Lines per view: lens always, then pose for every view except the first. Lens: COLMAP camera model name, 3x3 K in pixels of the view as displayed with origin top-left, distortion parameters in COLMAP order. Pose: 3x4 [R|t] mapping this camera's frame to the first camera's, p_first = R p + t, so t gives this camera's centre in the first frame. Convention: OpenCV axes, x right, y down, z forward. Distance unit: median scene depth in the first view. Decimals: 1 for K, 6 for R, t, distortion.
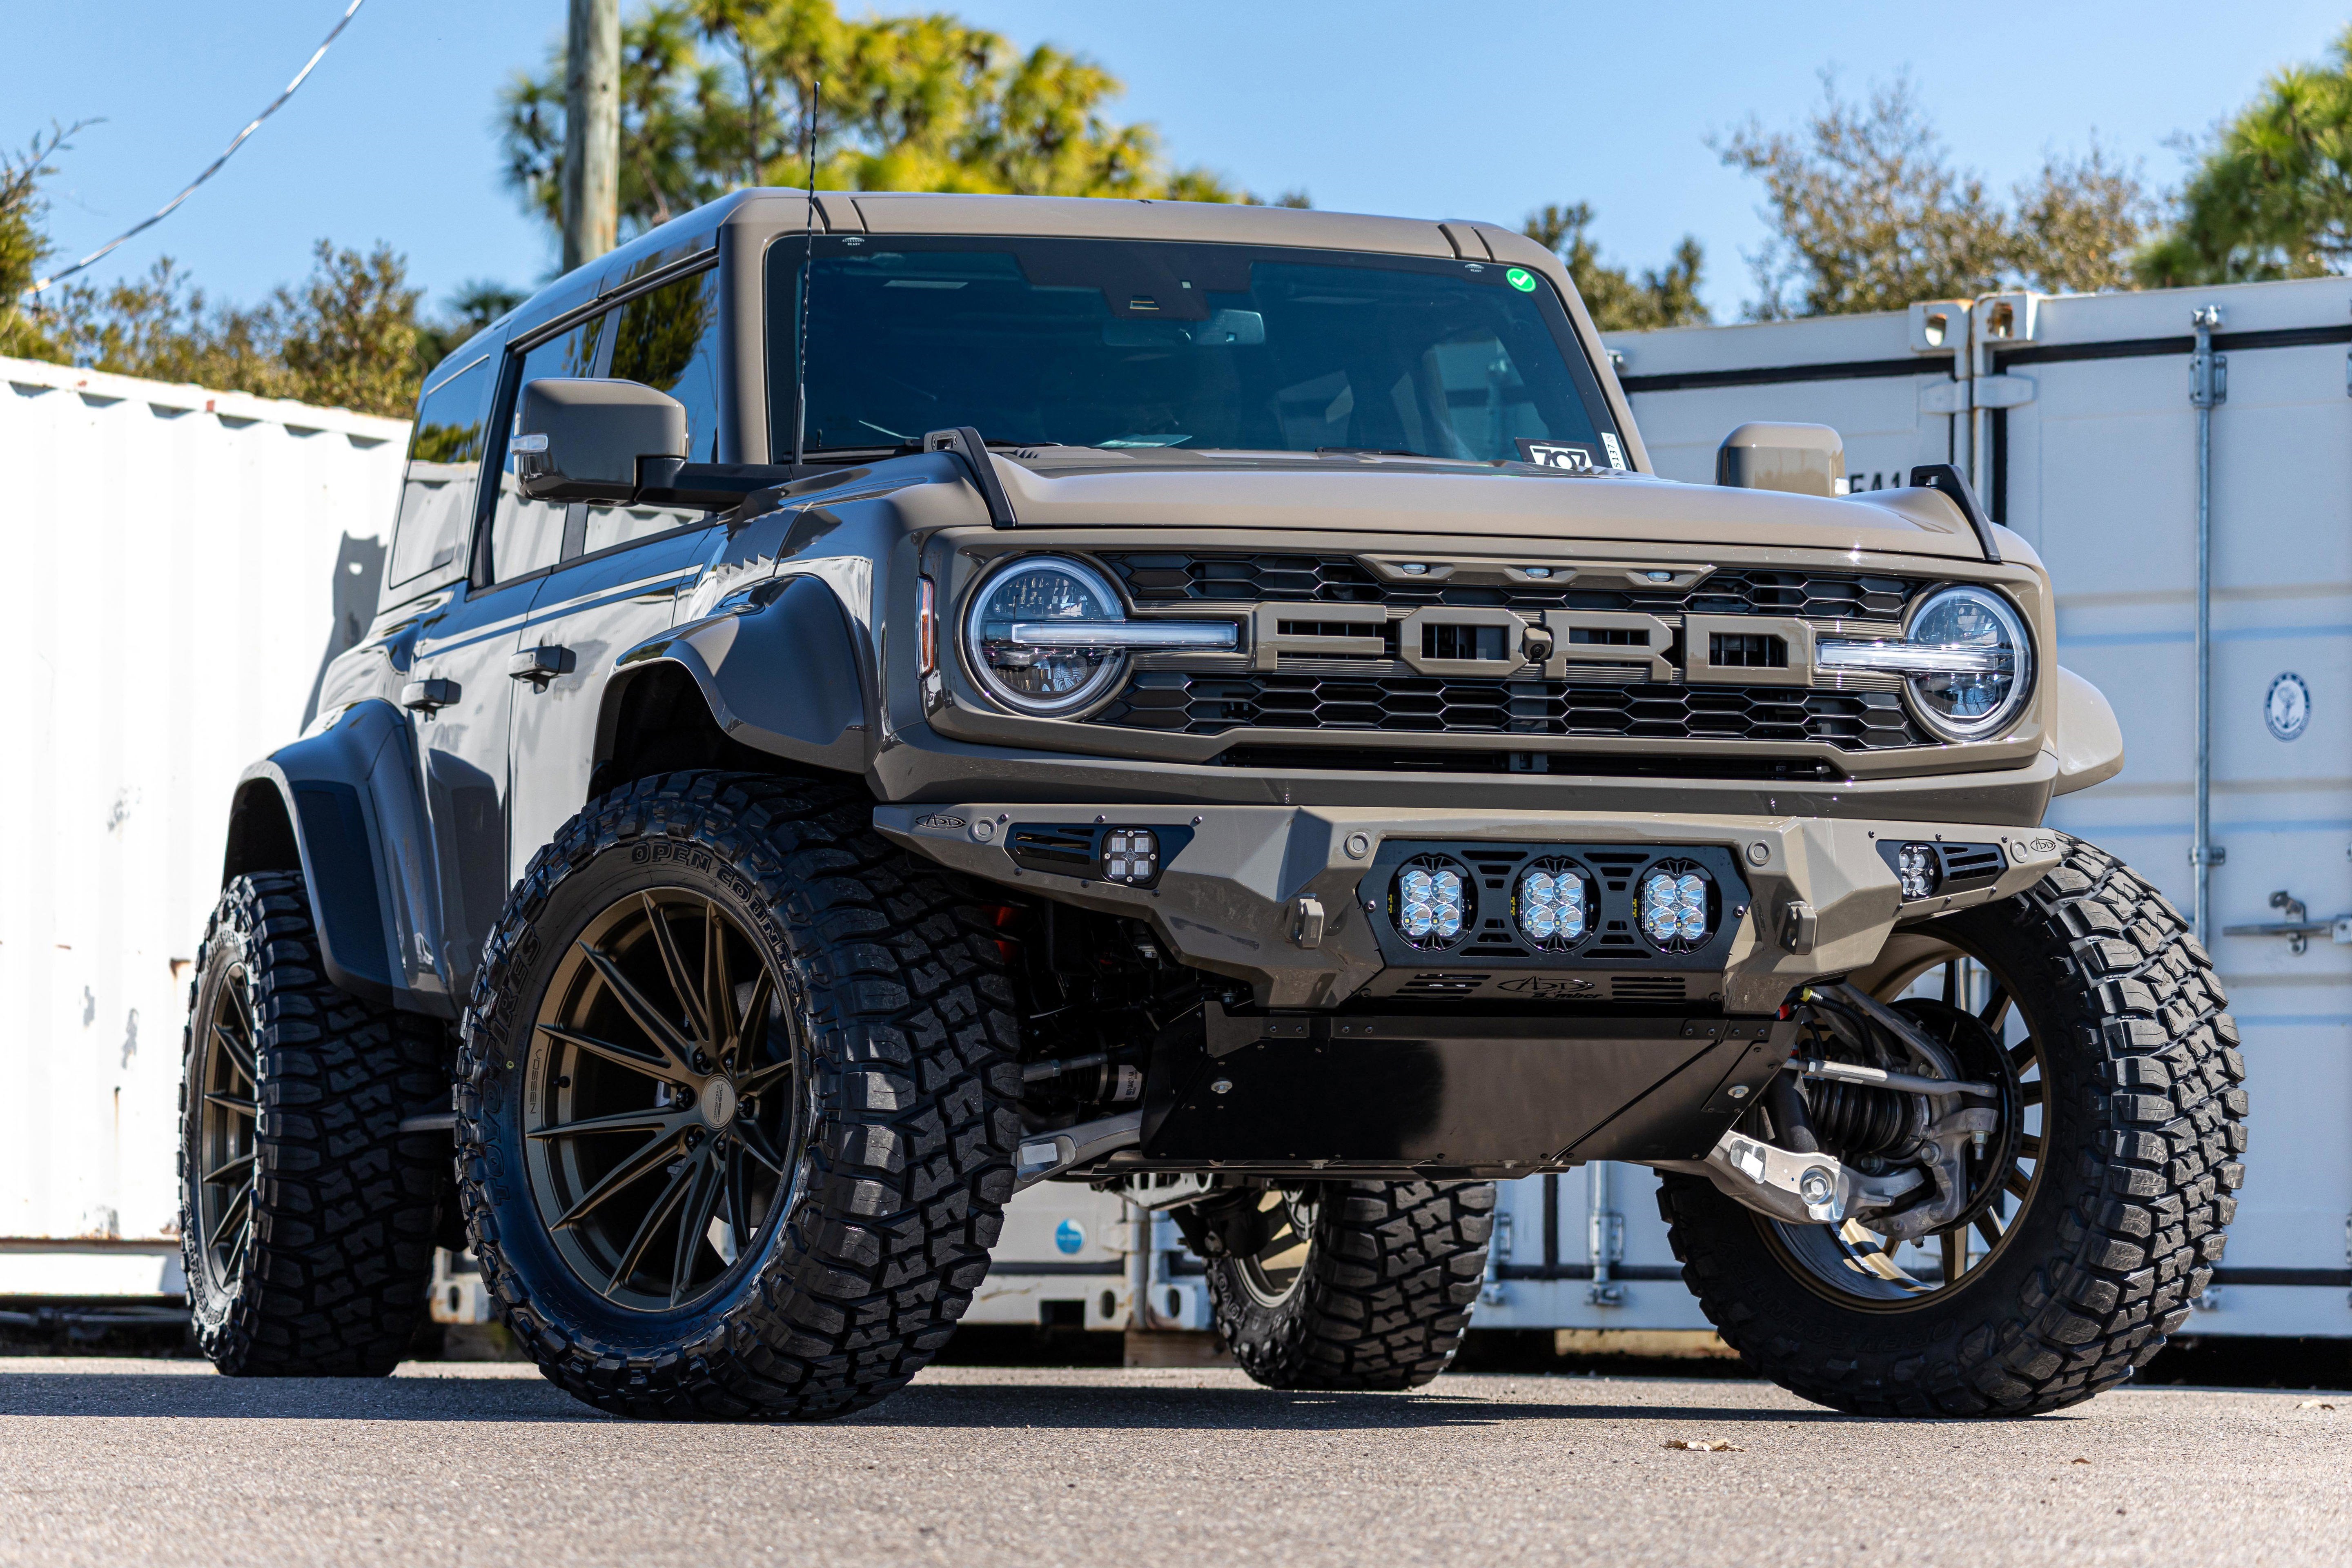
lens RADIAL K [[7394.9, 0, 1176.0], [0, 7394.9, 784.0], [0, 0, 1]] dist [-0.112211, 2.594579]
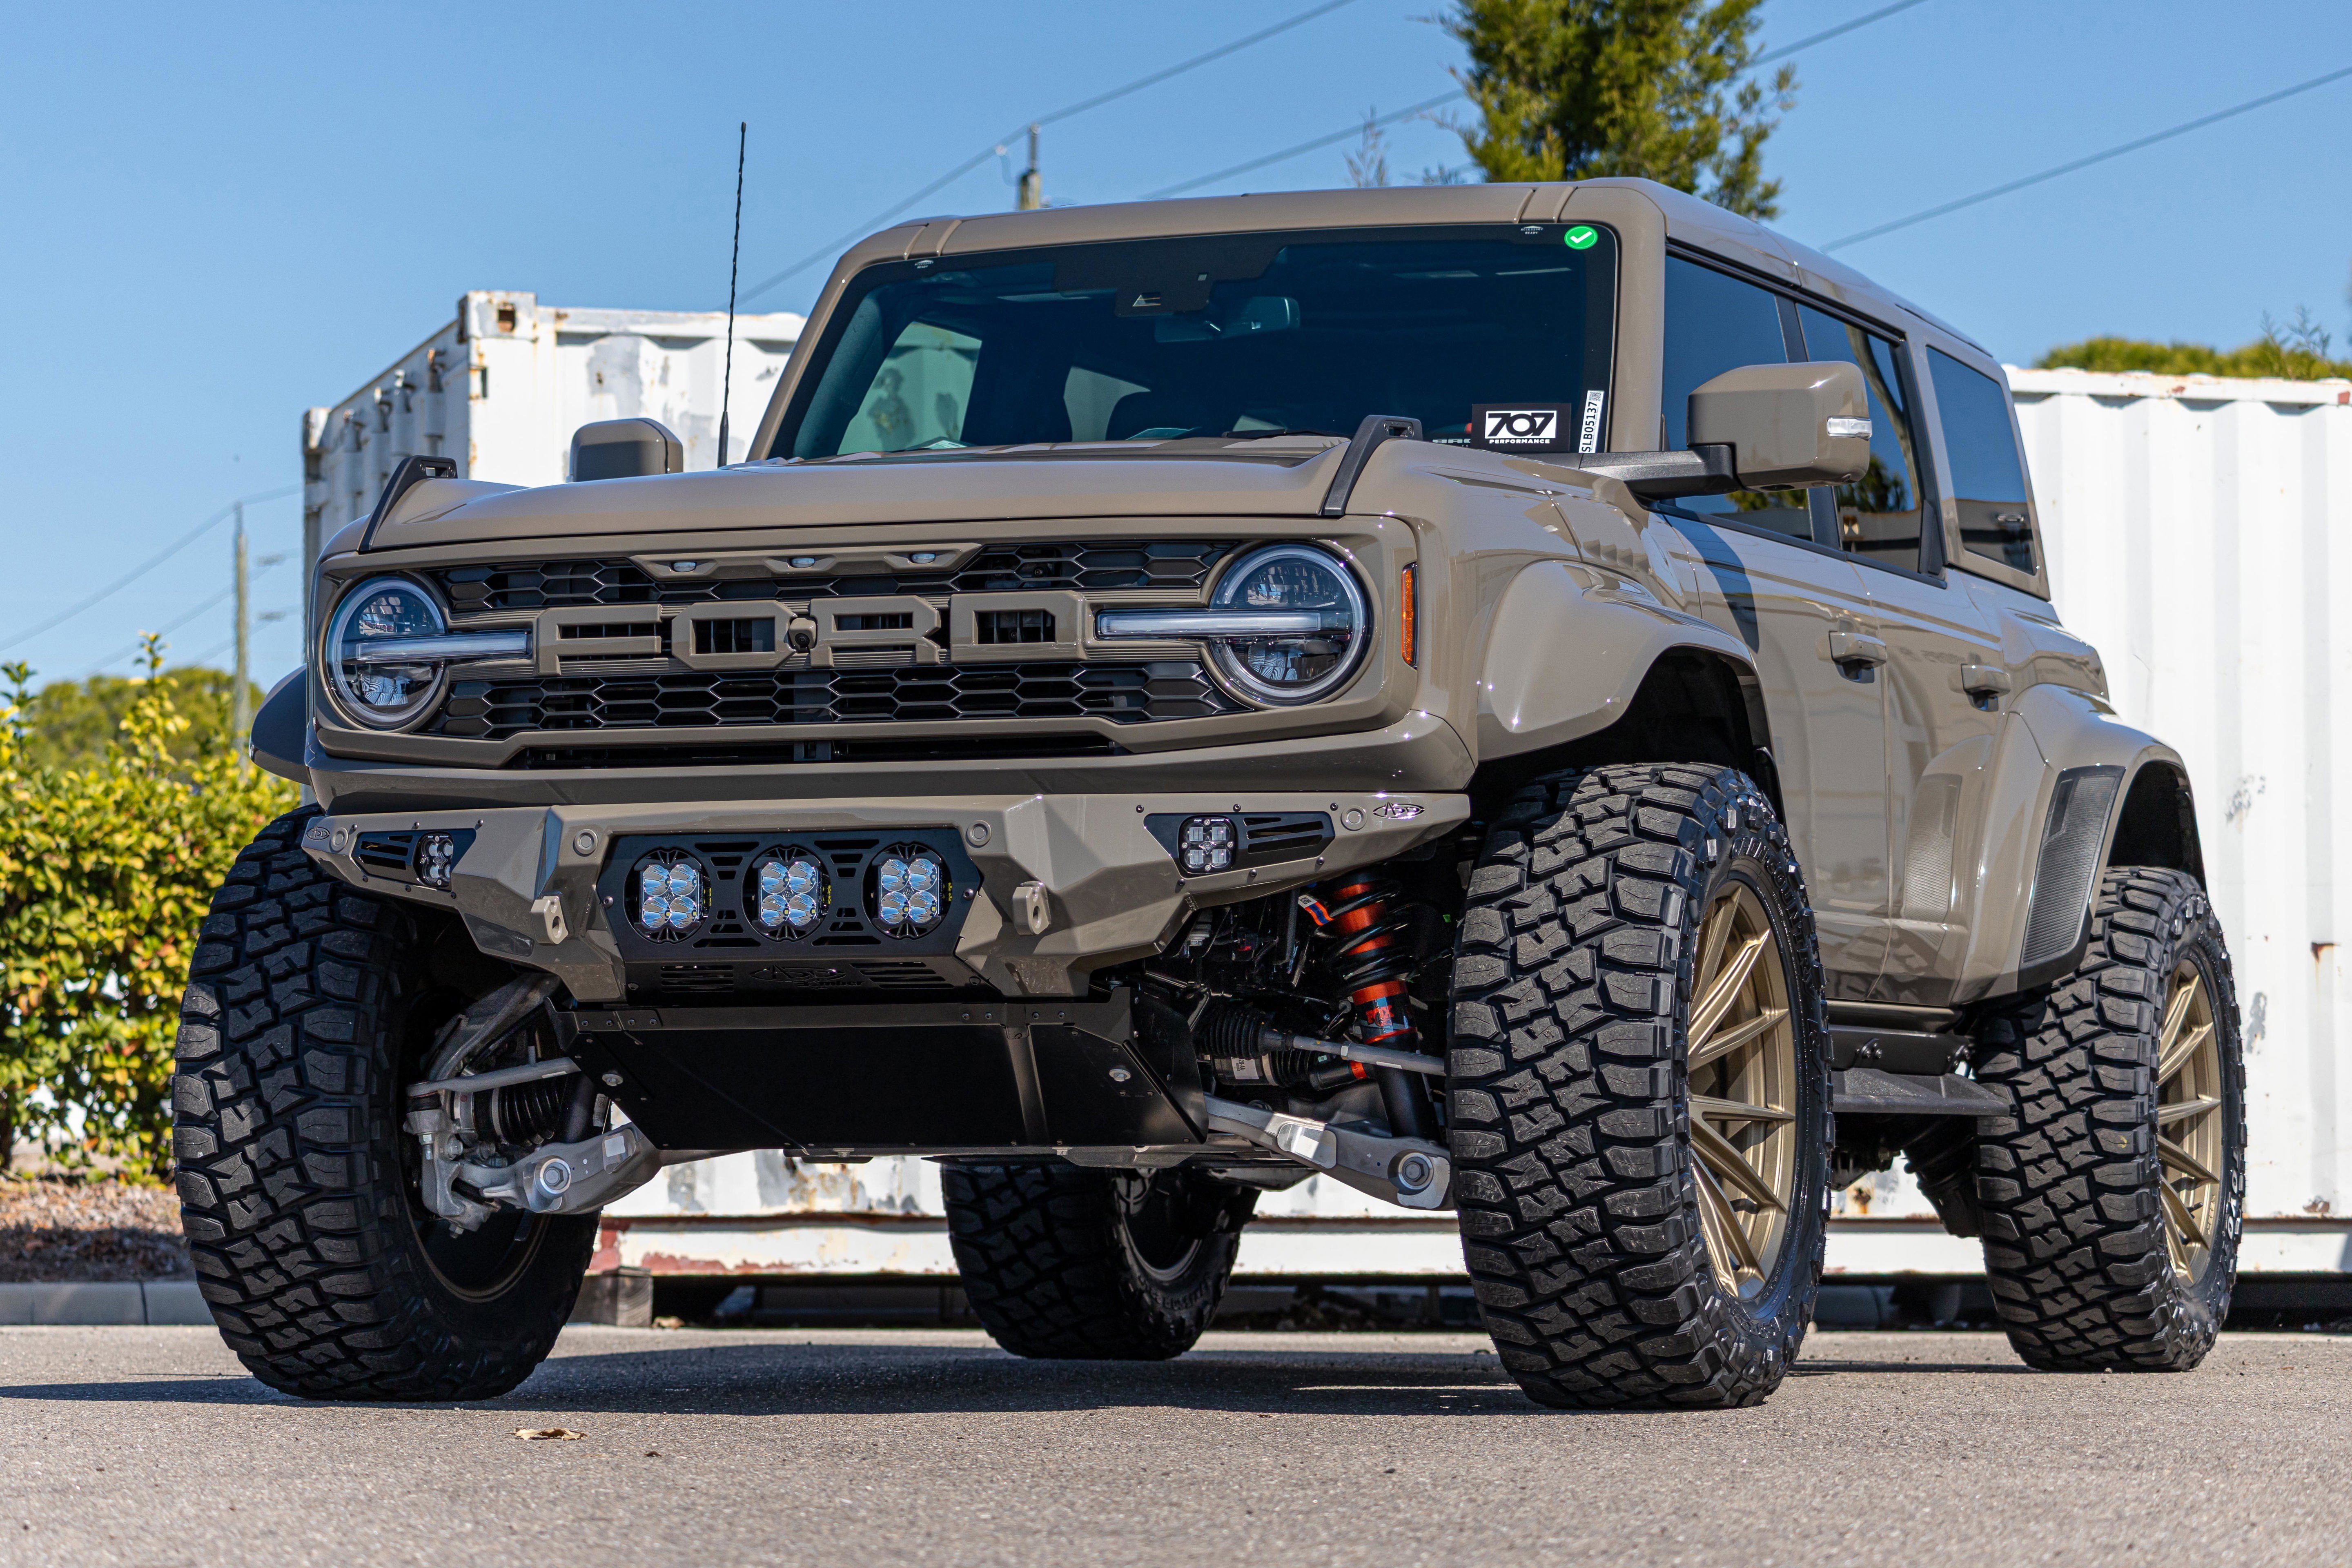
lens RADIAL K [[6998.7, 0, 1176.0], [0, 6998.7, 784.0], [0, 0, 1]] dist [-0.093182, 0.188807]
pose [[0.808002, -0.041554, -0.587713, 0.643047], [0.042016, 0.999034, -0.012873, 0.015715], [0.587680, -0.014292, 0.808967, 0.261030]]
